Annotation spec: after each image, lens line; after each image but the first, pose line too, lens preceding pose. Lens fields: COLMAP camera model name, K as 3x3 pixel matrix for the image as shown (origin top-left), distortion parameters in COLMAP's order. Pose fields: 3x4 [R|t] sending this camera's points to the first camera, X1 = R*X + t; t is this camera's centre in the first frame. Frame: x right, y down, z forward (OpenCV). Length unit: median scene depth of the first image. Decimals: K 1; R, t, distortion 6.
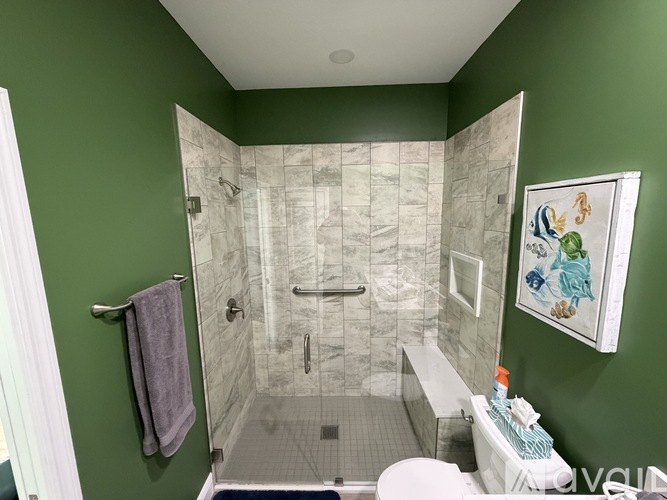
lens RADIAL K [[266.6, 0, 333.5], [0, 266.6, 250.0], [0, 0, 1]] dist [0.000518, -0.000025]
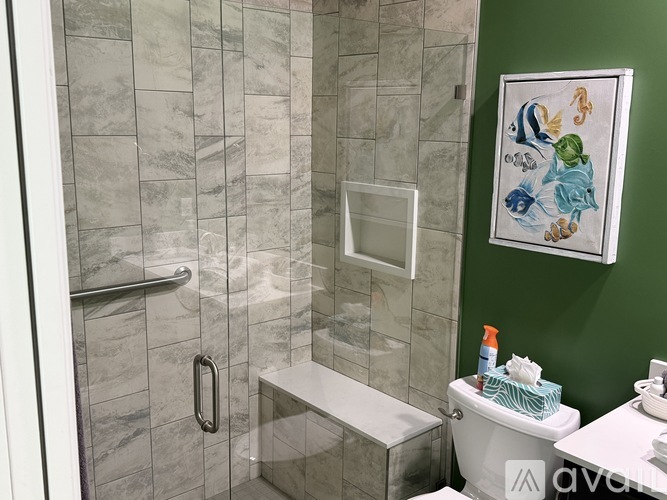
lens RADIAL K [[662.0, 0, 333.5], [0, 662.0, 250.0], [0, 0, 1]] dist [0.224522, -0.521211]
pose [[0.738617, -0.102790, 0.666243, -0.752882], [0.068933, 0.994643, 0.077036, 0.053072], [-0.670592, -0.010974, 0.741745, -0.061457]]
